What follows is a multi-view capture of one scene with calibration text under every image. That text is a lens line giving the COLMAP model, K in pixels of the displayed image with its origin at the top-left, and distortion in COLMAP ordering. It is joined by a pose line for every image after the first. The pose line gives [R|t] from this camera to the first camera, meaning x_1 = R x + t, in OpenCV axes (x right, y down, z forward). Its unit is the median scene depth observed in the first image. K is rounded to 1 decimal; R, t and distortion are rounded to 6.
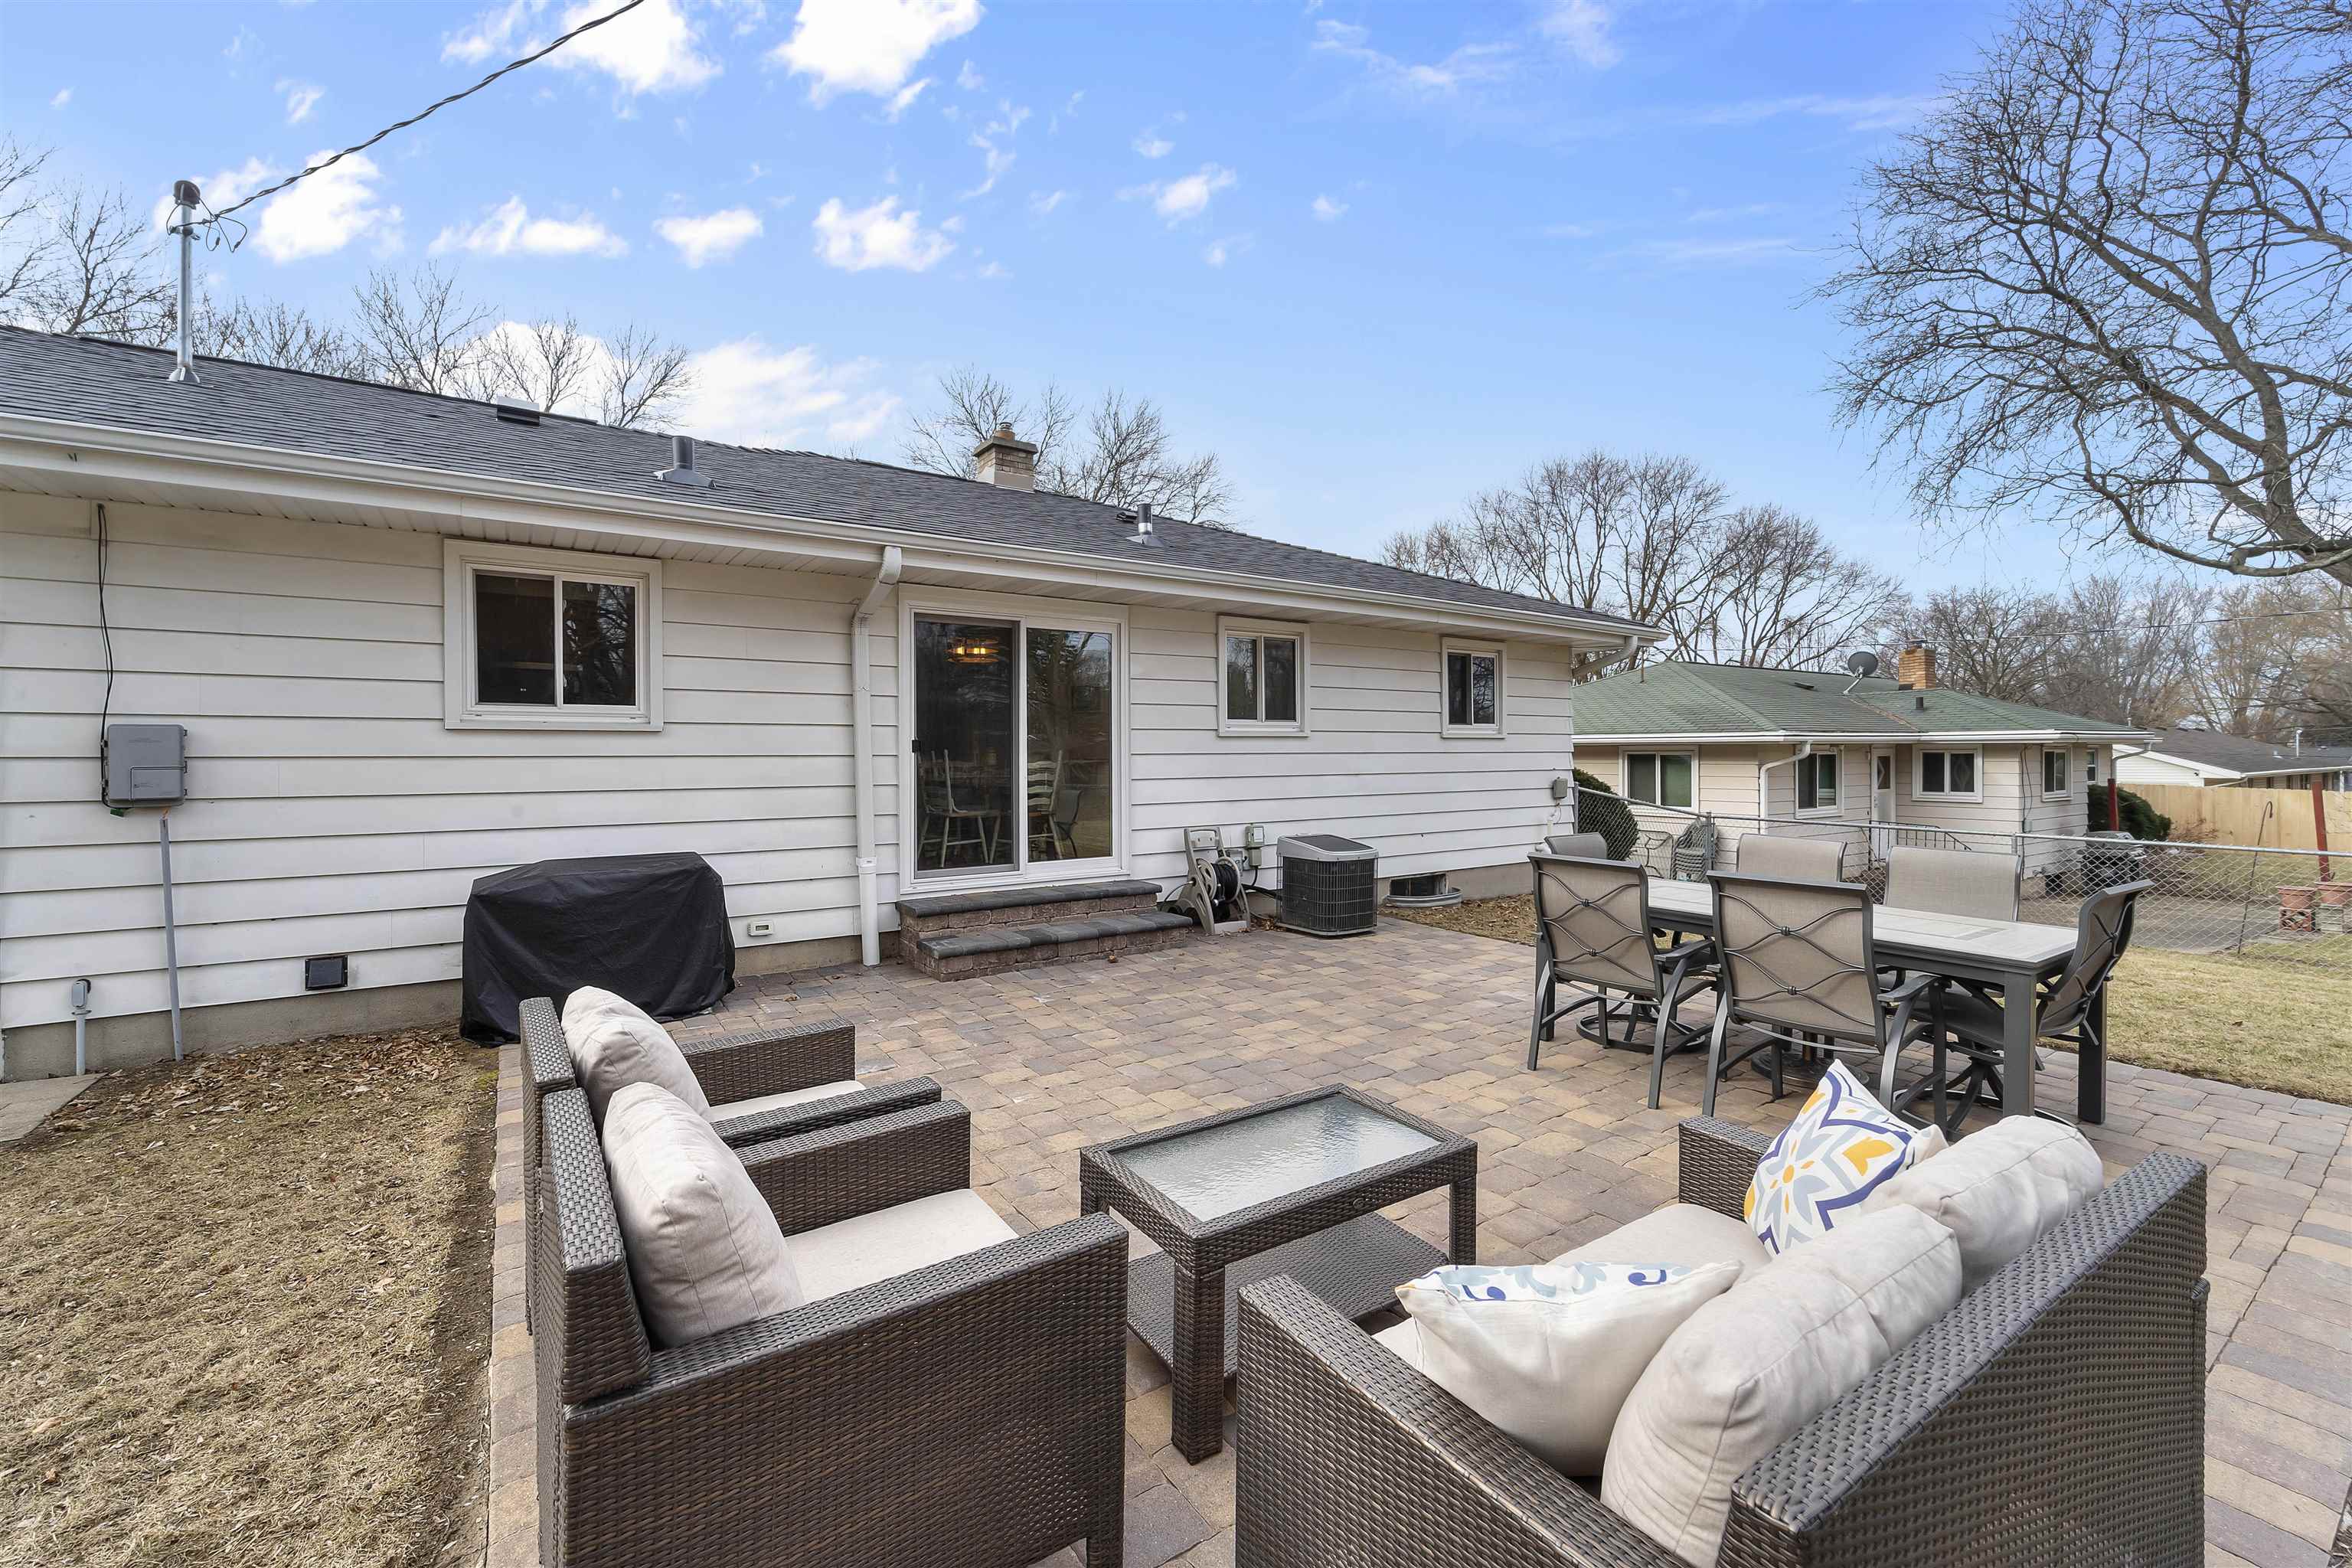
lens RADIAL K [[945.9, 0, 1178.6], [0, 945.9, 762.1], [0, 0, 1]] dist [-0.000752, -0.000259]
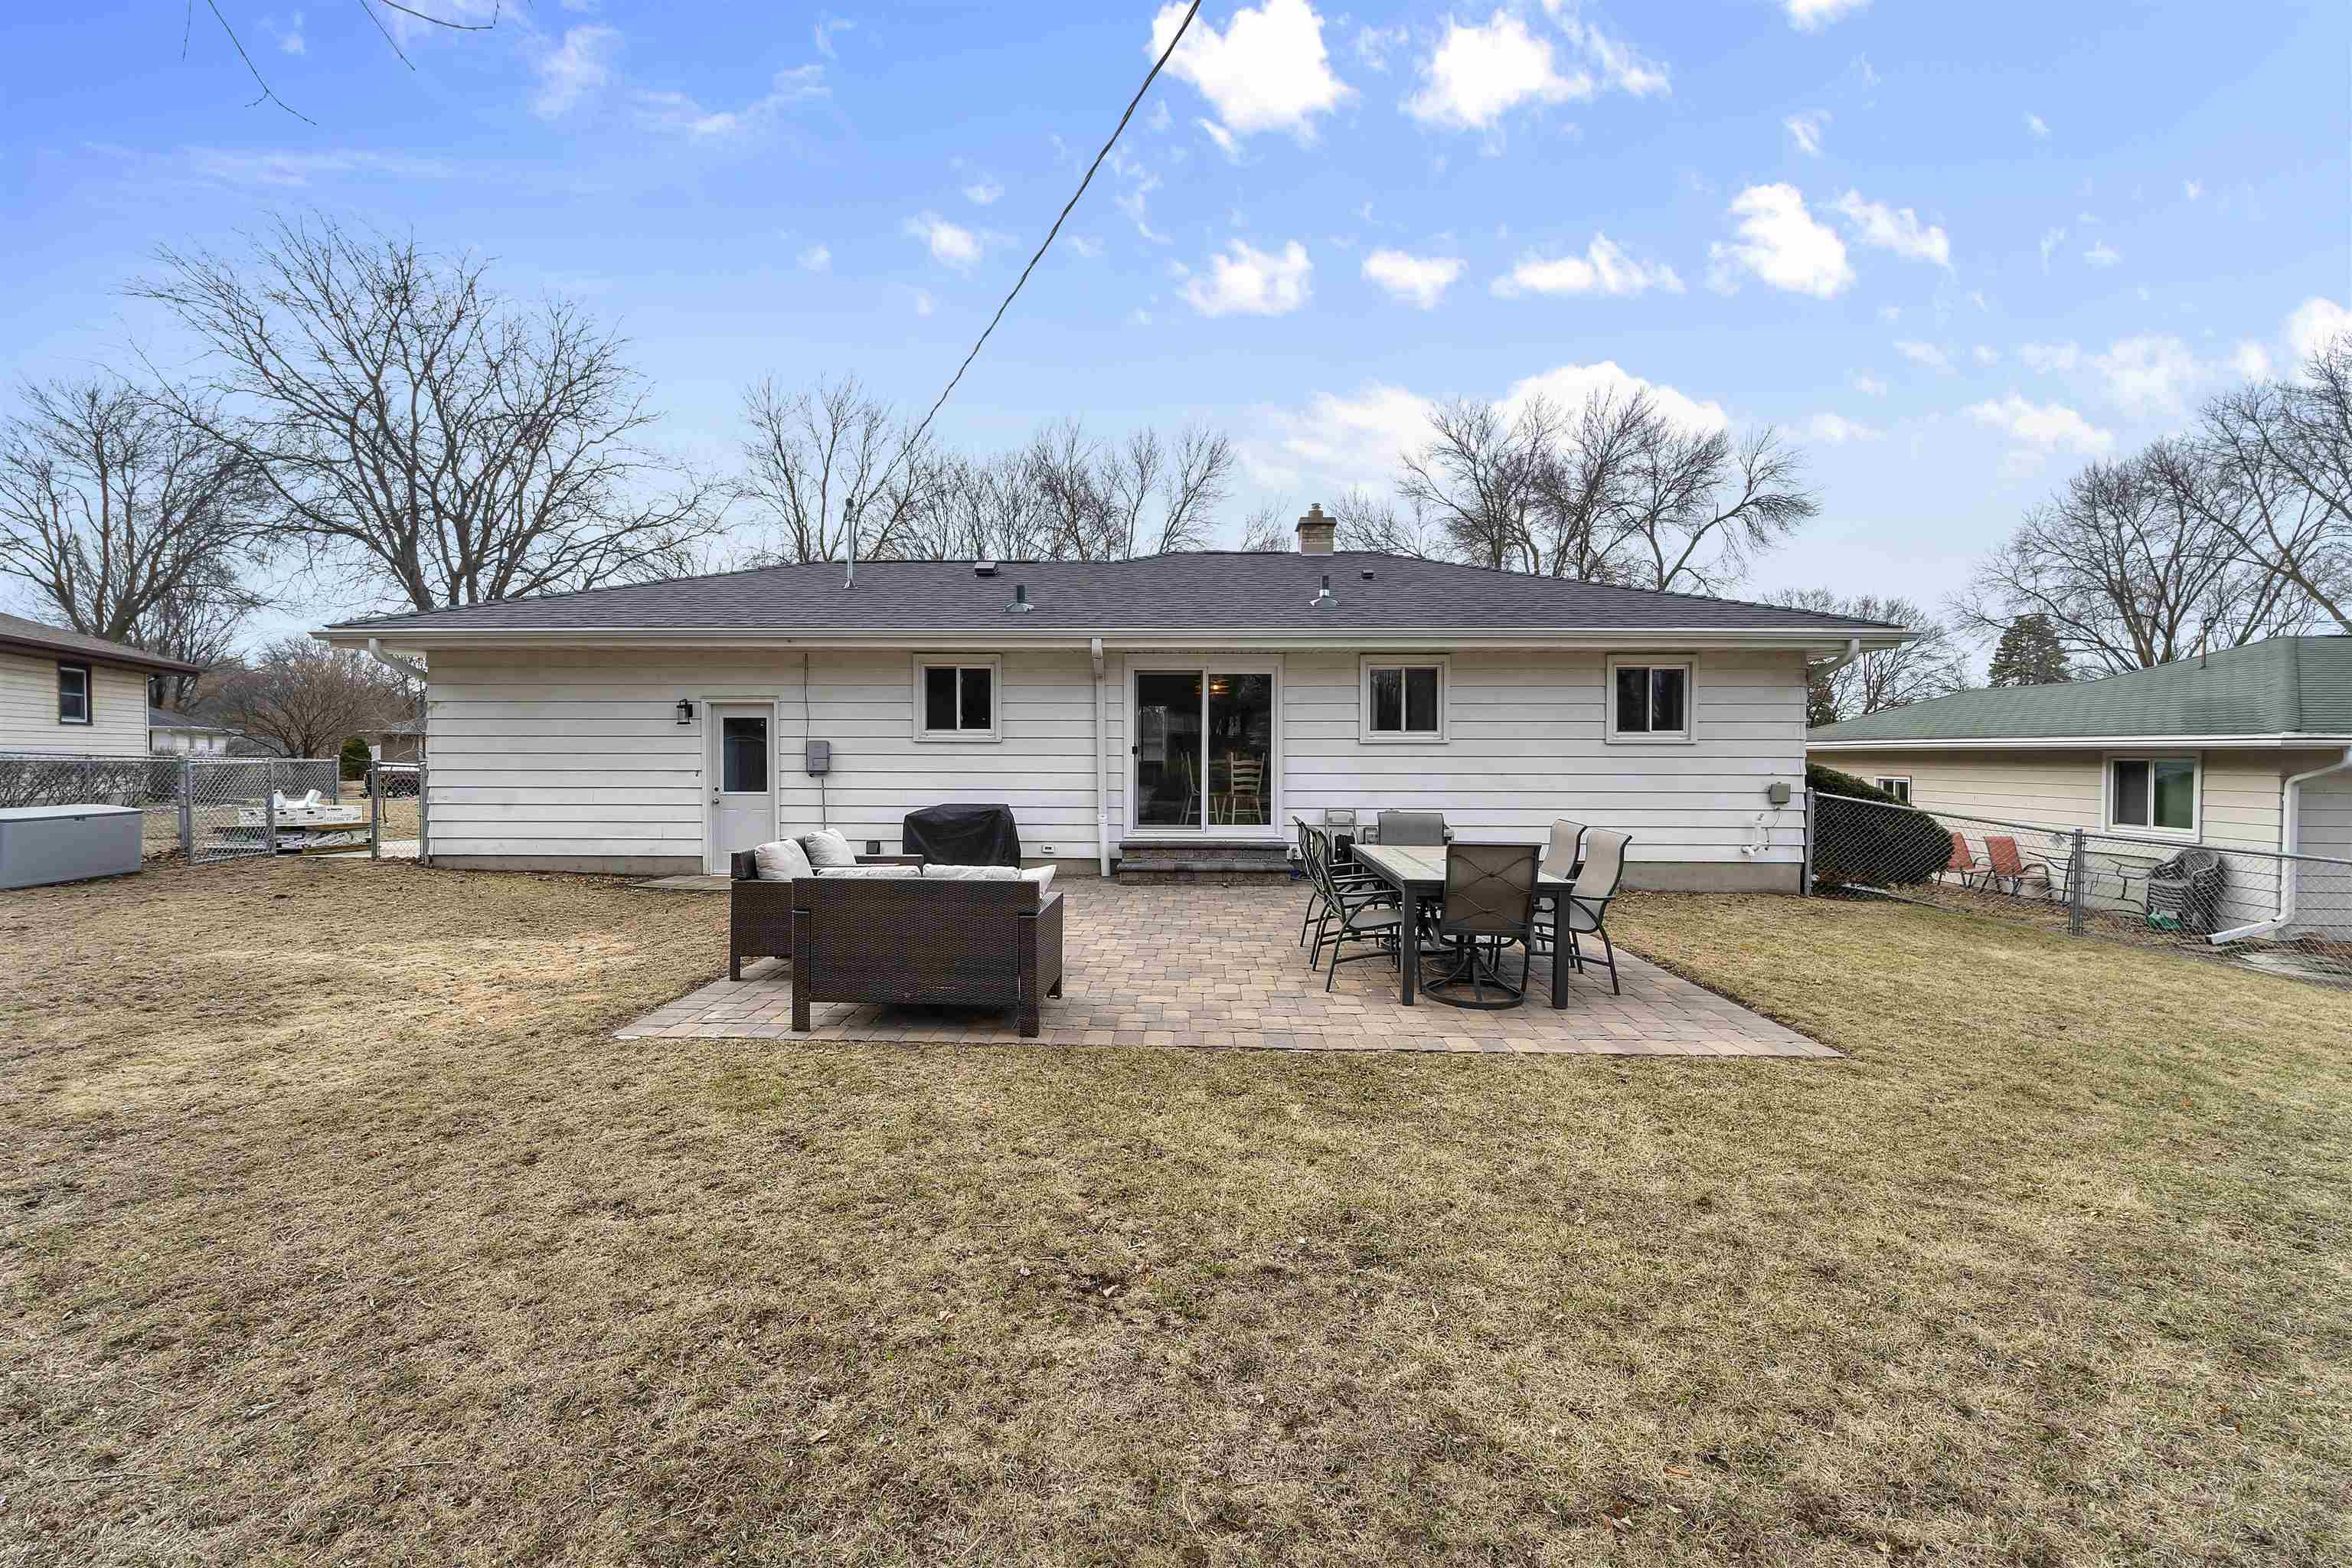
lens RADIAL K [[938.9, 0, 1193.0], [0, 938.9, 782.9], [0, 0, 1]] dist [0.000030, -0.000028]
pose [[0.817181, 0.024876, -0.575844, 0.695407], [-0.011954, 0.999585, 0.026218, -0.003191], [0.576257, -0.014541, 0.817139, -0.274170]]
